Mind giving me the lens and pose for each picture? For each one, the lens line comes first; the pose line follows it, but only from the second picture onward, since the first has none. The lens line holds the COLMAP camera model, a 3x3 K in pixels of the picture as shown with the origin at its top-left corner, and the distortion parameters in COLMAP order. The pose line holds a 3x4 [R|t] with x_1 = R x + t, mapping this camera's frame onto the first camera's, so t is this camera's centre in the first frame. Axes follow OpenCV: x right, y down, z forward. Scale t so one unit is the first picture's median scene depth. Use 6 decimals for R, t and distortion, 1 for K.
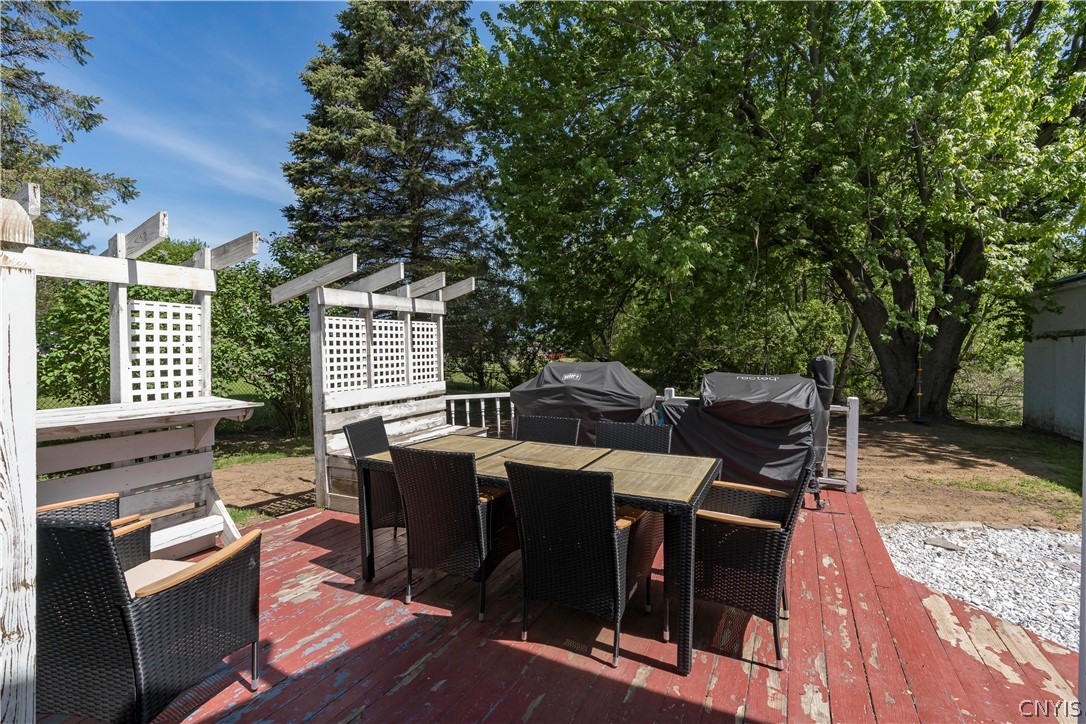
lens RADIAL K [[496.9, 0, 548.6], [0, 496.9, 361.0], [0, 0, 1]] dist [-0.000884, 0.000123]
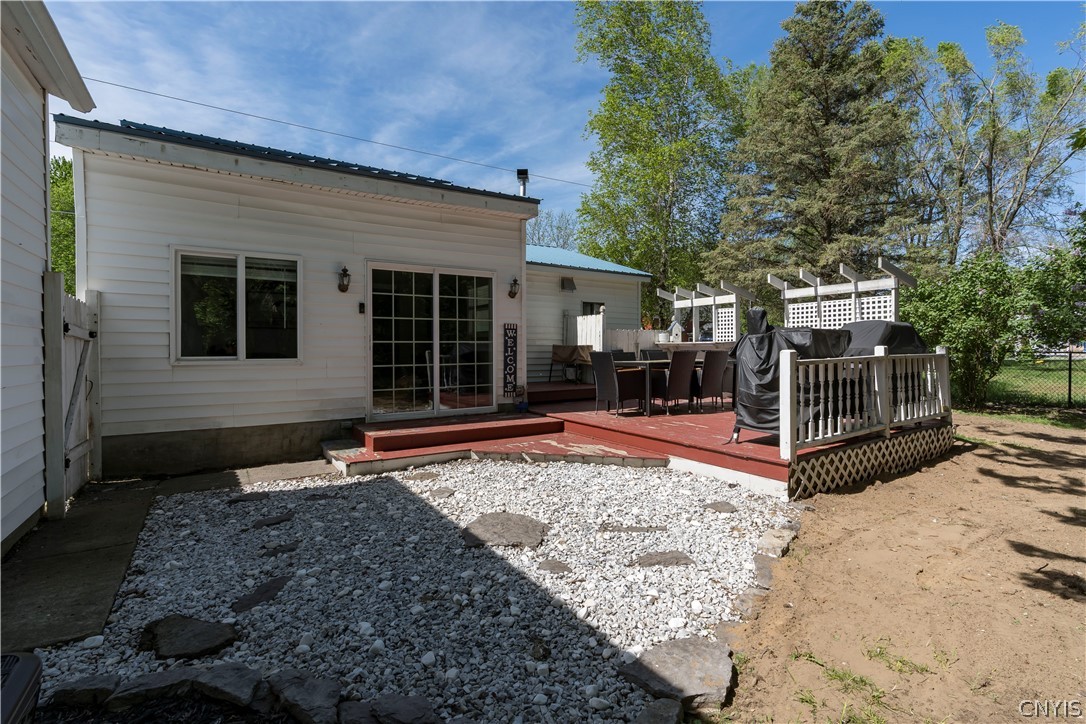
lens RADIAL K [[496.9, 0, 543.2], [0, 496.9, 351.2], [0, 0, 1]] dist [-0.000884, 0.000123]
pose [[-0.504571, 0.009437, -0.863318, 1.550389], [-0.016098, 0.999664, 0.020336, 0.062651], [0.863220, 0.024159, -0.504250, 1.045047]]
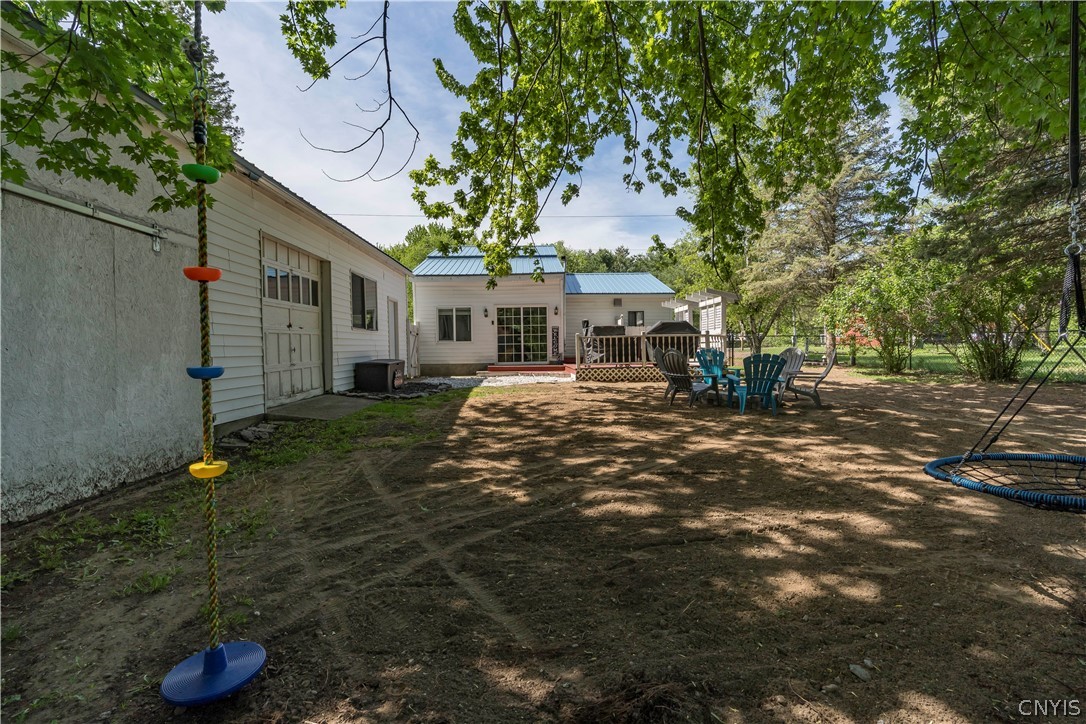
lens RADIAL K [[496.9, 0, 542.6], [0, 496.9, 360.2], [0, 0, 1]] dist [-0.000884, 0.000123]
pose [[-0.875895, 0.024424, -0.481884, 2.067058], [0.004117, 0.999060, 0.043153, 0.099291], [0.482485, 0.035813, -0.875172, 3.258870]]
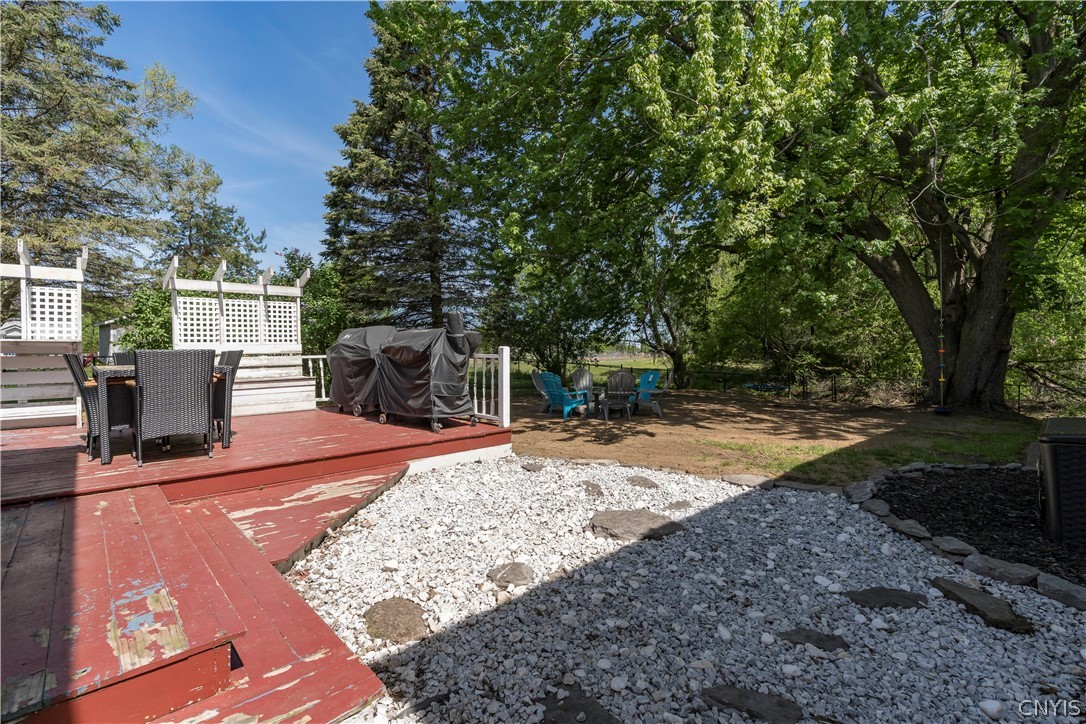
lens RADIAL K [[496.9, 0, 546.8], [0, 496.9, 357.9], [0, 0, 1]] dist [-0.000884, 0.000123]
pose [[0.939116, -0.003303, -0.343584, 1.090164], [-0.001390, 0.999909, -0.013413, 0.114286], [0.343597, 0.013074, 0.939026, -0.077168]]
